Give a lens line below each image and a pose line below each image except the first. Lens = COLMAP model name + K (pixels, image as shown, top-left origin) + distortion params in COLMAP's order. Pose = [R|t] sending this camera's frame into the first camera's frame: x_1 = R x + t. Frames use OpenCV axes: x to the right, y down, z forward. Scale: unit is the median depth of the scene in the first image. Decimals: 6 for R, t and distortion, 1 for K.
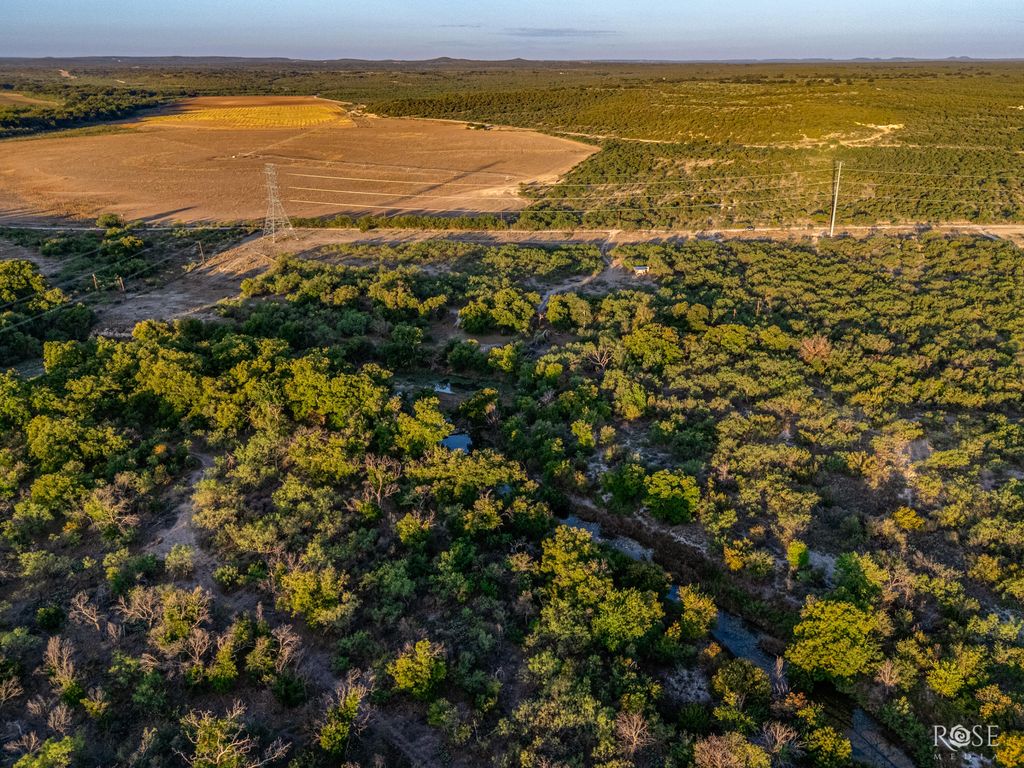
lens RADIAL K [[813.1, 0, 557.5], [0, 813.1, 416.9], [0, 0, 1]] dist [0.072457, -0.059113]
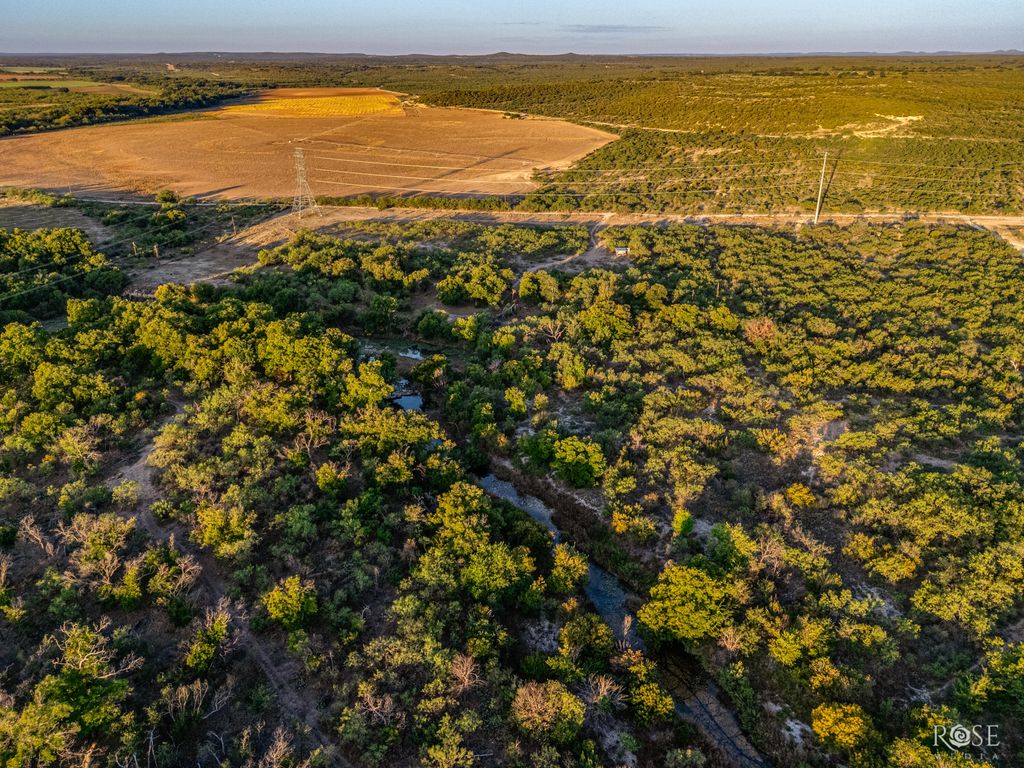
lens RADIAL K [[751.5, 0, 515.4], [0, 751.5, 386.5], [0, 0, 1]] dist [0.074526, -0.062200]
pose [[0.993650, 0.044660, -0.103273, 0.089620], [-0.044436, 0.999002, 0.004473, -0.001119], [0.103370, 0.000144, 0.994643, 0.002478]]
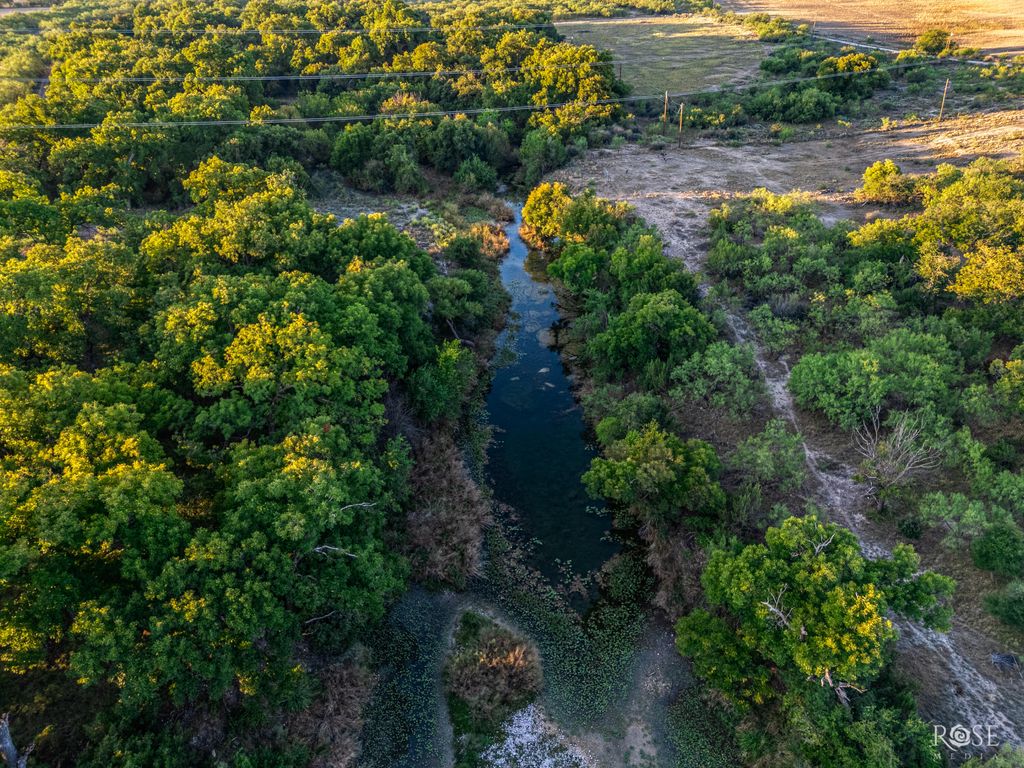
lens RADIAL K [[753.9, 0, 515.1], [0, 753.9, 388.2], [0, 0, 1]] dist [0.053398, -0.034348]
pose [[0.356797, 0.472311, -0.805989, -0.080110], [-0.354327, 0.866728, 0.351049, -0.151924], [0.864377, 0.160331, 0.476598, 0.739553]]
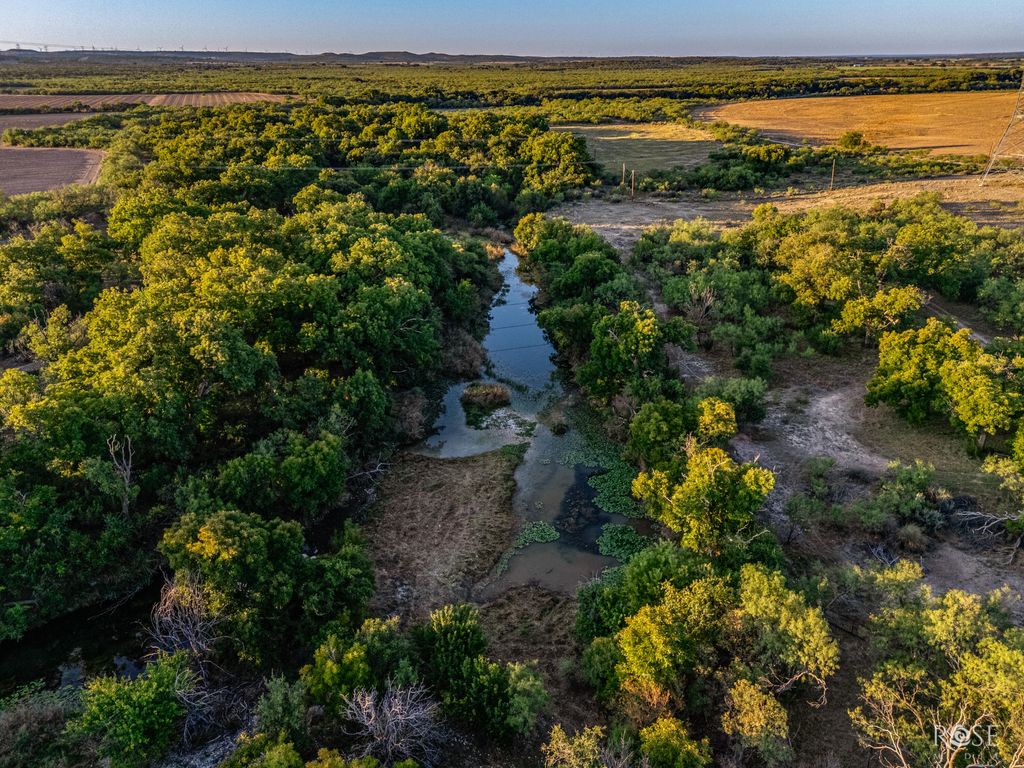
lens RADIAL K [[753.9, 0, 515.1], [0, 753.9, 388.2], [0, 0, 1]] dist [0.053398, -0.034348]
pose [[0.347092, 0.369529, -0.861960, 0.106721], [-0.366954, 0.899334, 0.237787, -0.122168], [0.863060, 0.233765, 0.447752, 0.685970]]
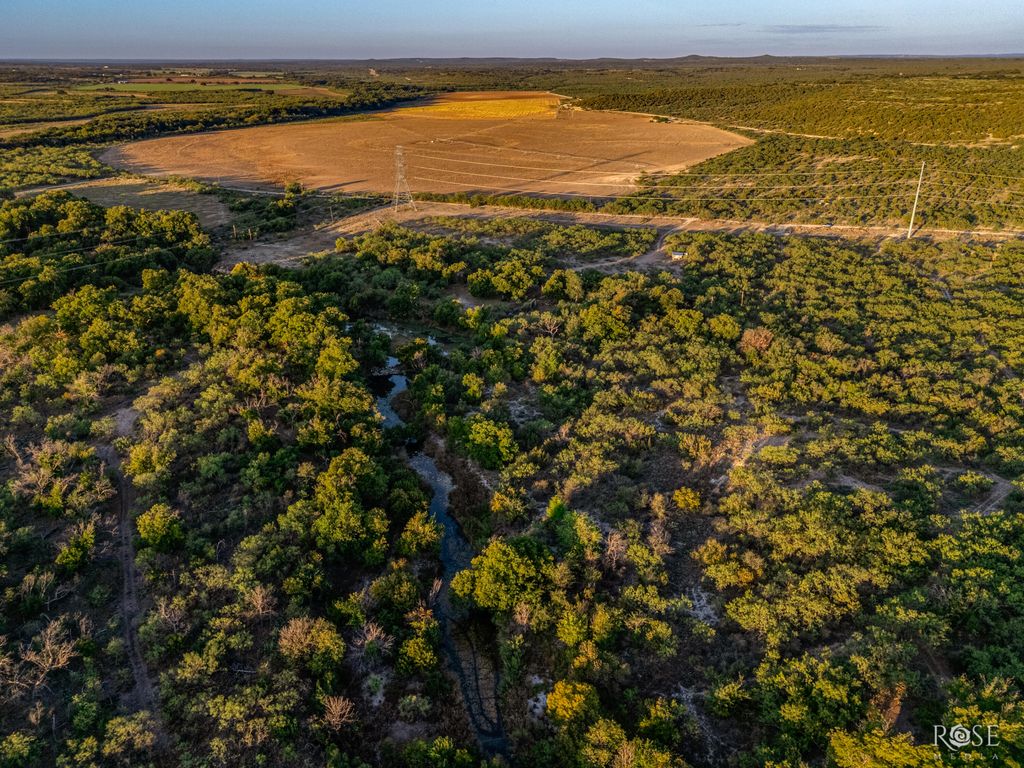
lens RADIAL K [[751.5, 0, 515.4], [0, 751.5, 386.5], [0, 0, 1]] dist [0.074526, -0.062200]
pose [[0.941049, 0.132372, -0.311296, 0.279907], [-0.132949, 0.990932, 0.019467, -0.004211], [0.311050, 0.023068, 0.950114, 0.009244]]
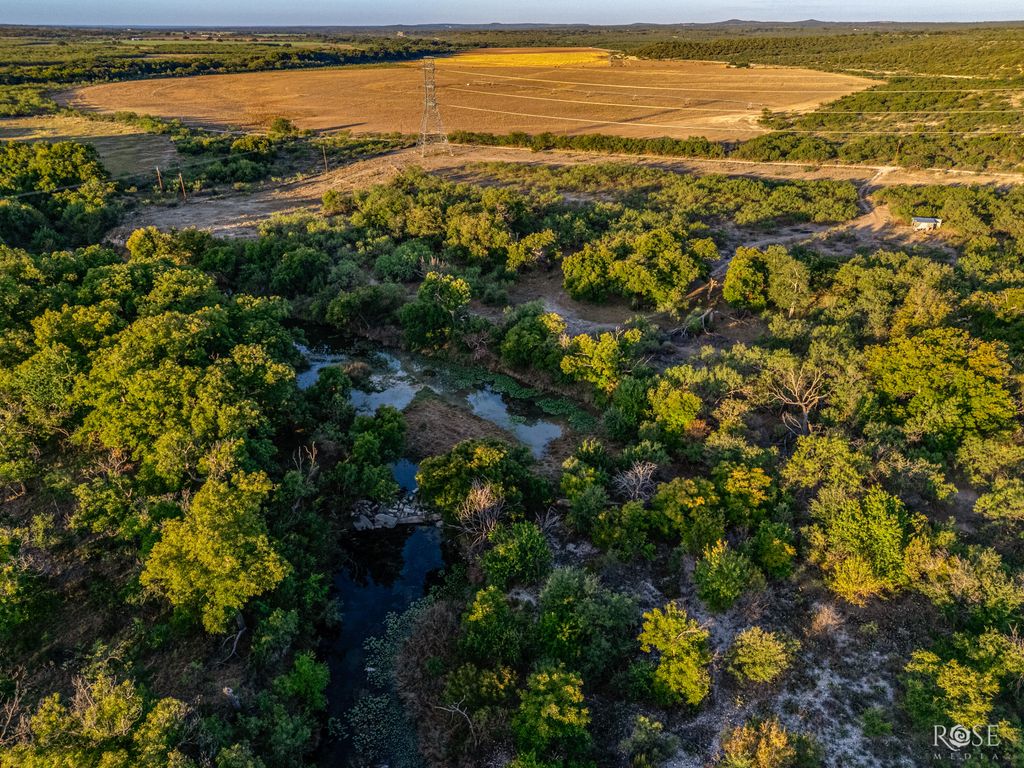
lens RADIAL K [[751.5, 0, 515.4], [0, 751.5, 386.5], [0, 0, 1]] dist [0.074526, -0.062200]
pose [[0.928430, 0.158826, -0.335844, 0.038488], [-0.148305, 0.987302, 0.056928, -0.062516], [0.340621, -0.003046, 0.940196, 0.460134]]
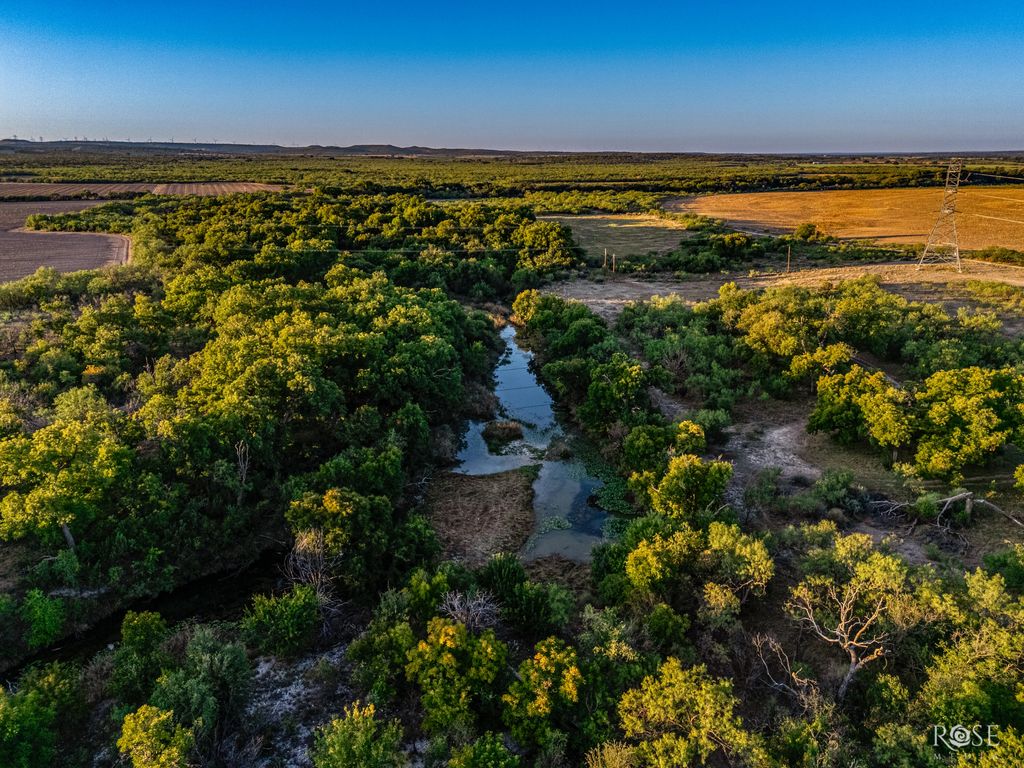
lens RADIAL K [[751.5, 0, 515.4], [0, 751.5, 386.5], [0, 0, 1]] dist [0.074526, -0.062200]
pose [[0.372570, 0.273726, -0.886716, 0.173356], [-0.371438, 0.919618, 0.127816, -0.111153], [0.850427, 0.281740, 0.444294, 0.642593]]
